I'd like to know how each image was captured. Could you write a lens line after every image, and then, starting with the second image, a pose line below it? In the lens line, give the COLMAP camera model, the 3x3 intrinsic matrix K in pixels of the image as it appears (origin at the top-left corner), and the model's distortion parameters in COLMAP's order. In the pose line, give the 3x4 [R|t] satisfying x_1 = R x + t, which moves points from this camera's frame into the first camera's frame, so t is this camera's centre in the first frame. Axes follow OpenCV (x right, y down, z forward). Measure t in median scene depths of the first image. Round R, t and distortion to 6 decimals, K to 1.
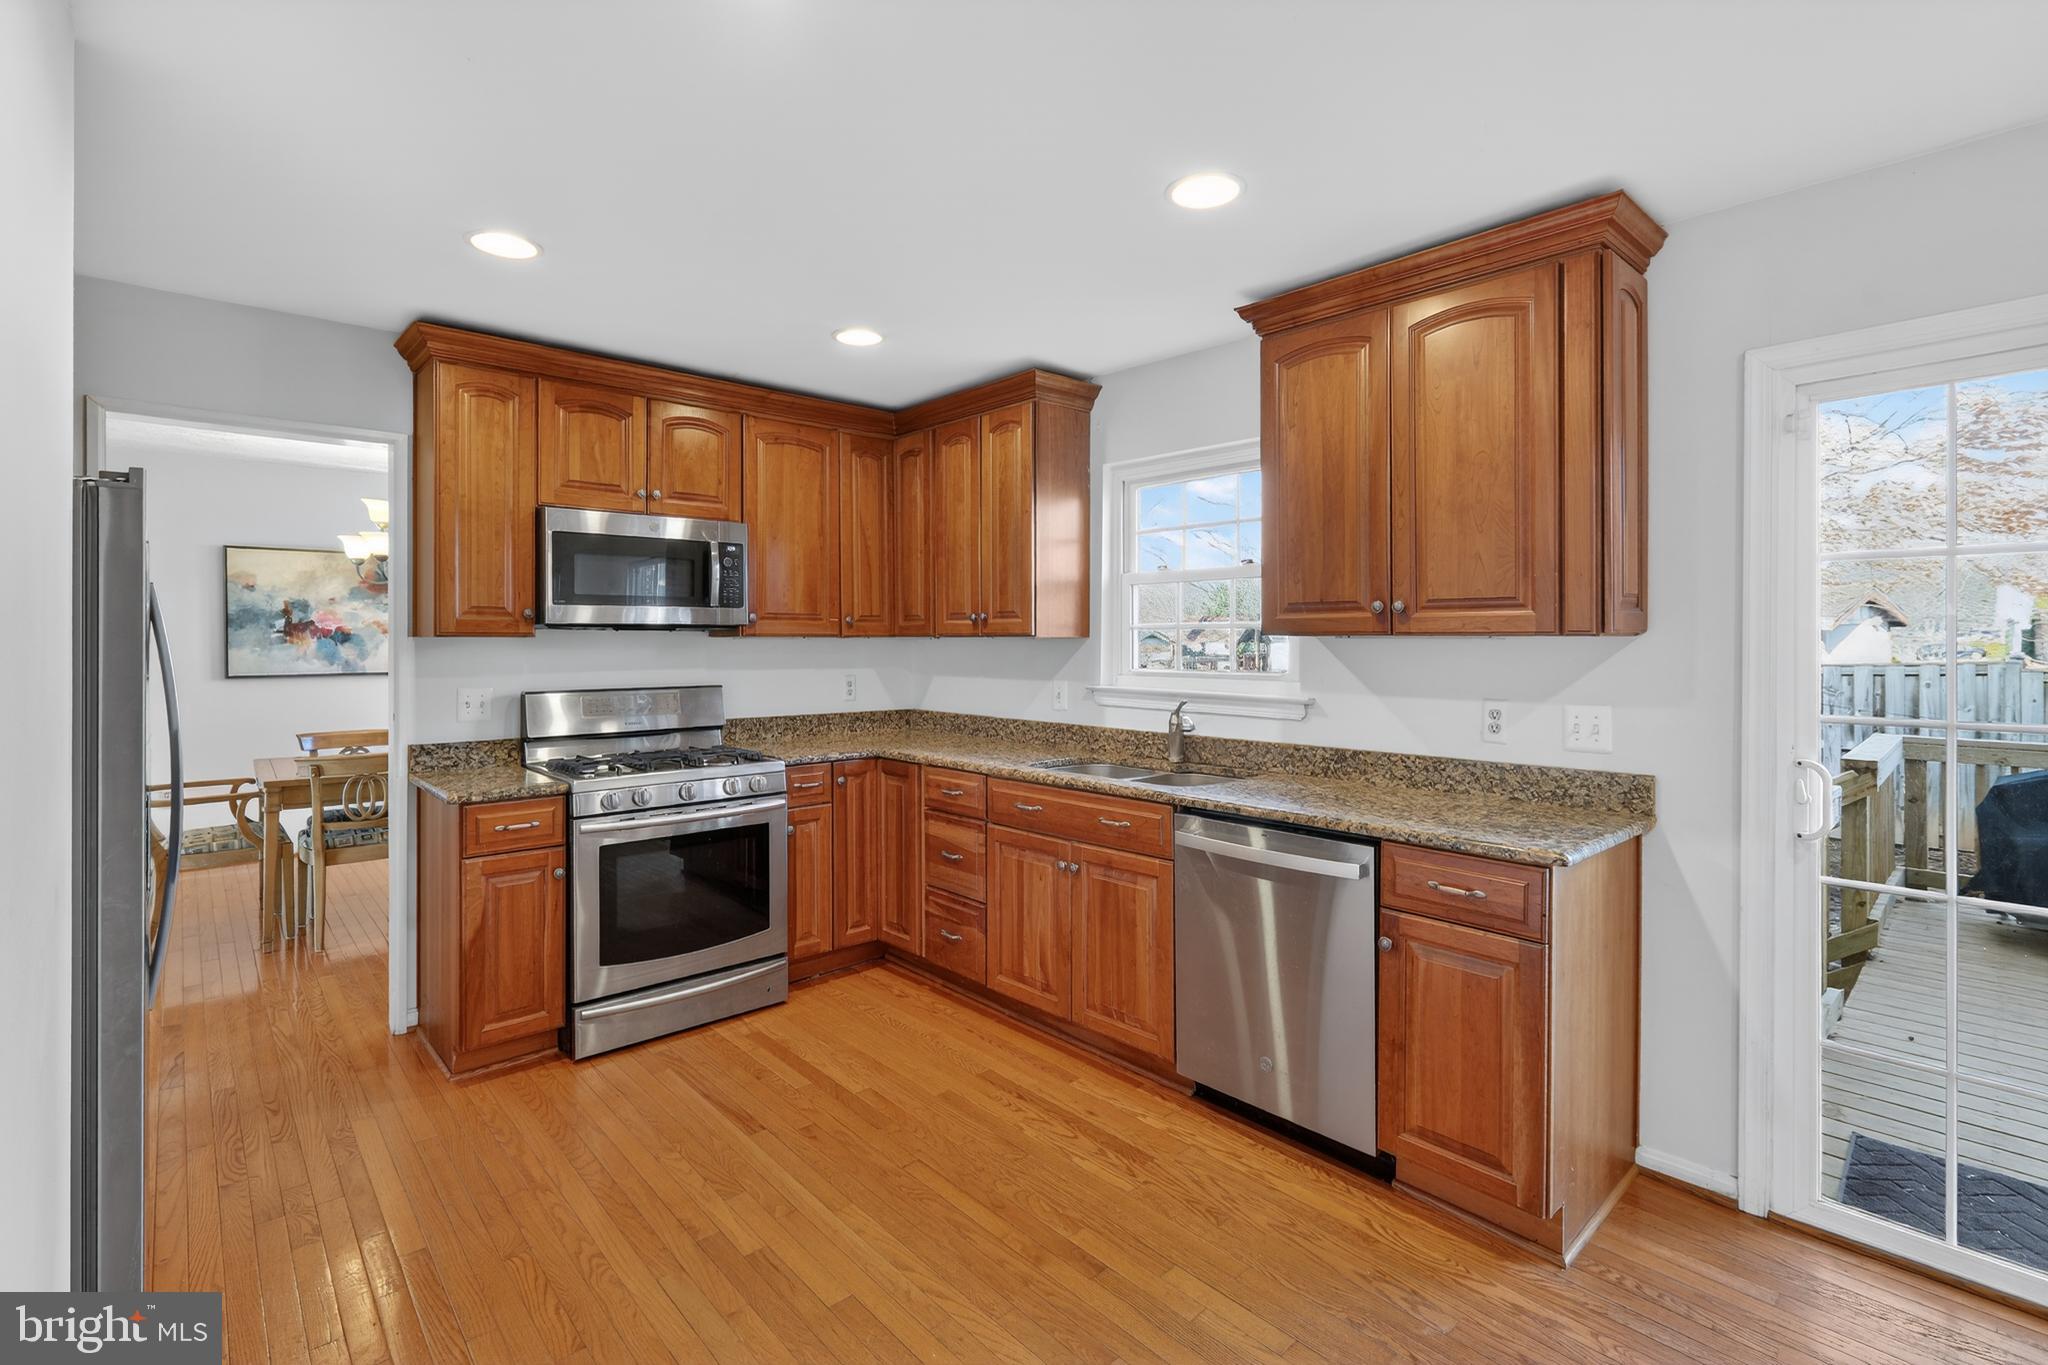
lens RADIAL K [[926.2, 0, 1046.0], [0, 926.2, 640.9], [0, 0, 1]] dist [-0.004268, -0.000730]
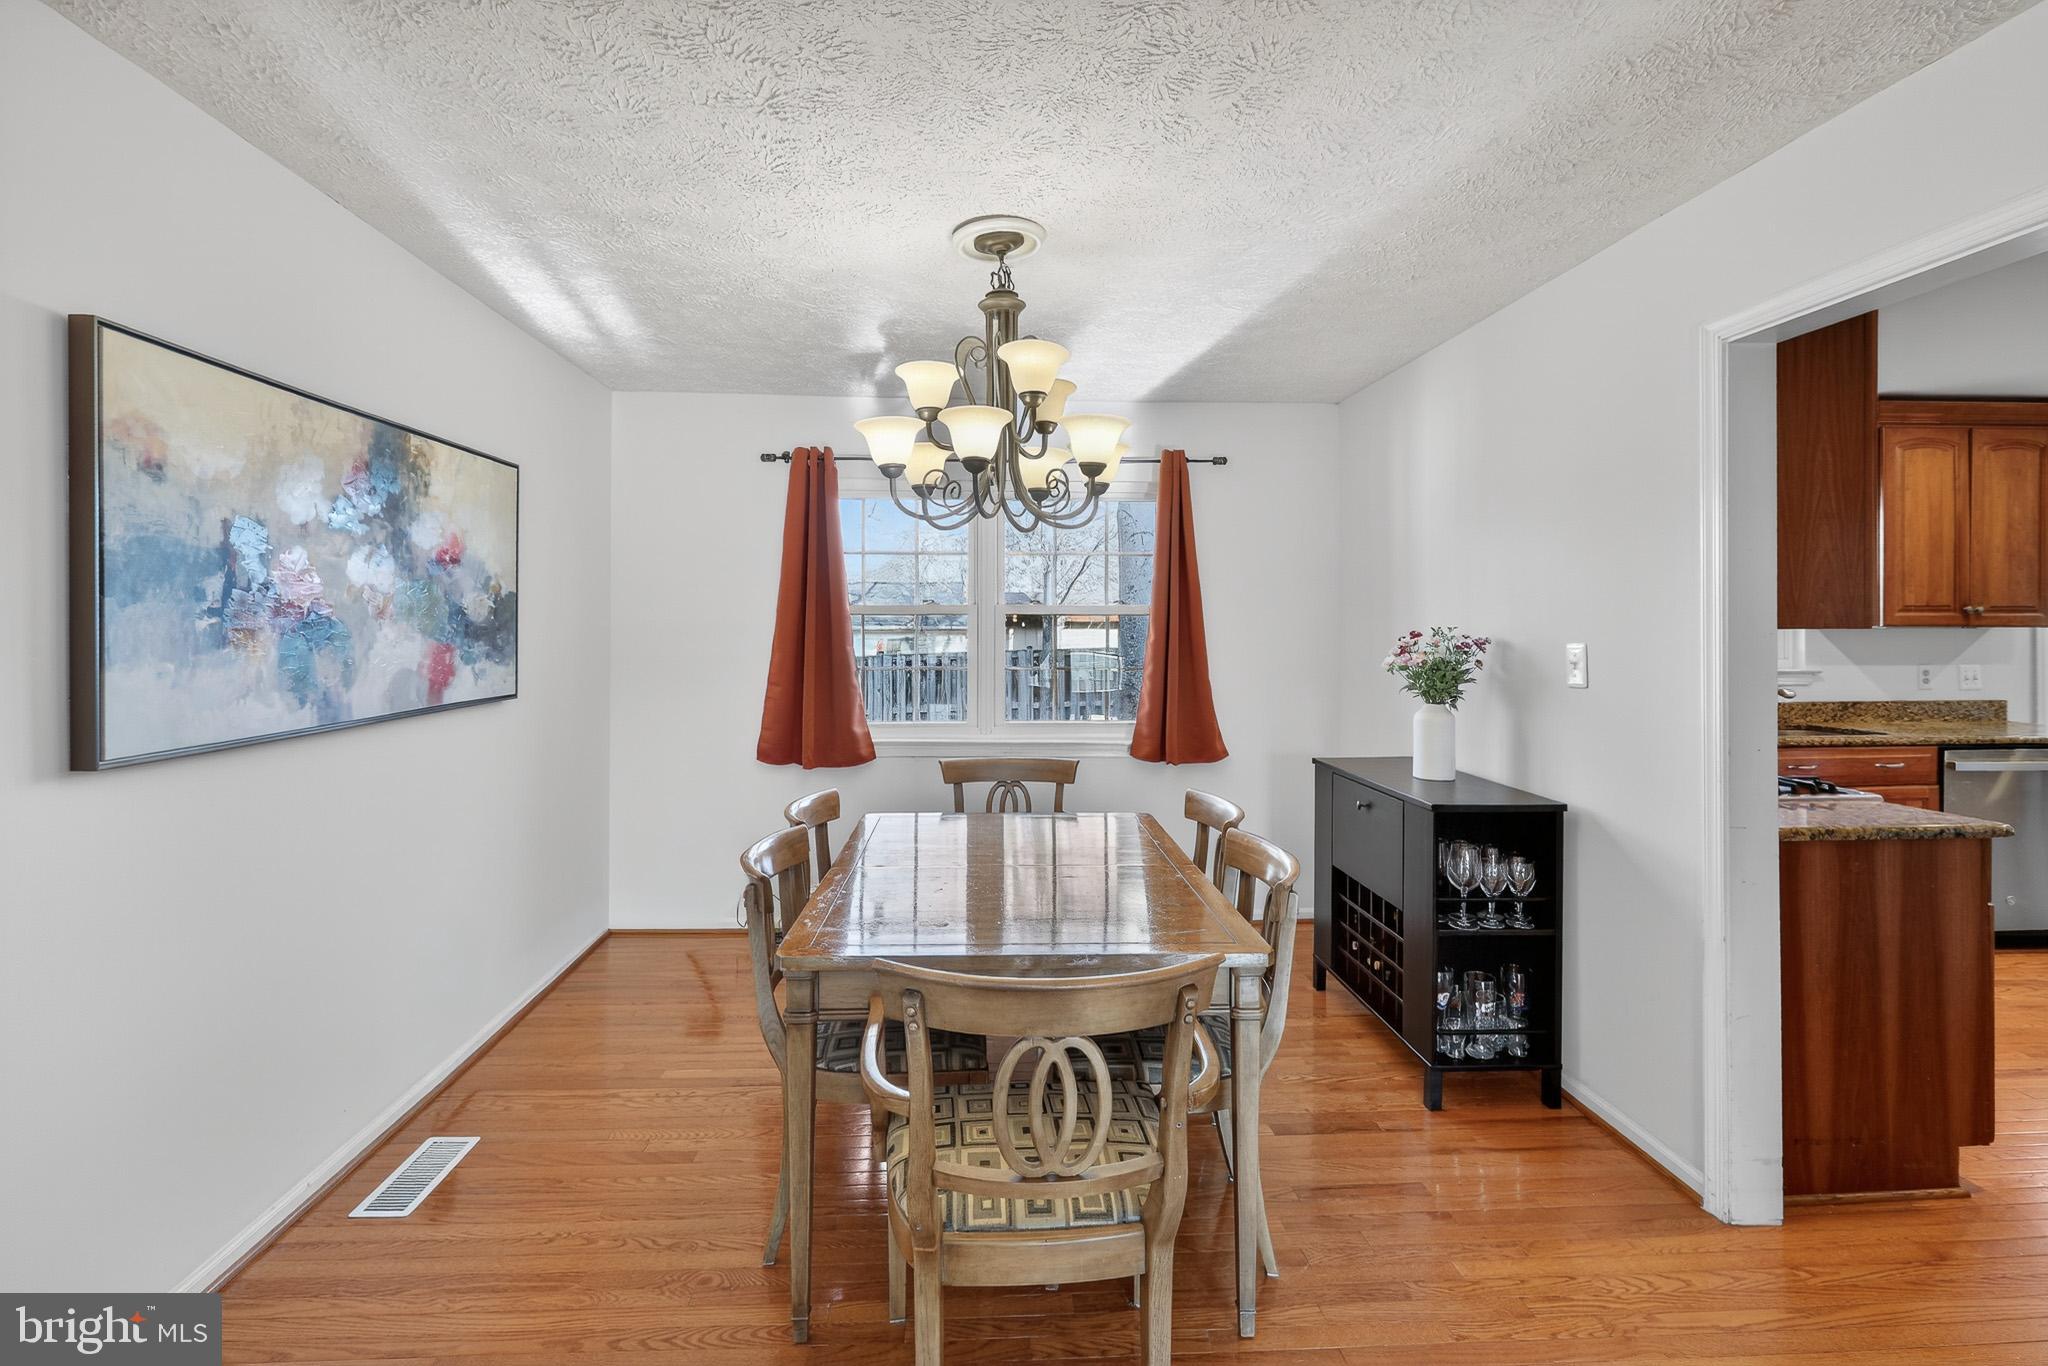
lens RADIAL K [[926.2, 0, 1015.7], [0, 926.2, 629.8], [0, 0, 1]] dist [-0.004268, -0.000730]
pose [[0.638319, -0.004052, 0.769761, -1.617292], [0.001912, 0.999991, 0.003678, -0.008019], [-0.769770, -0.000876, 0.638321, 1.025996]]
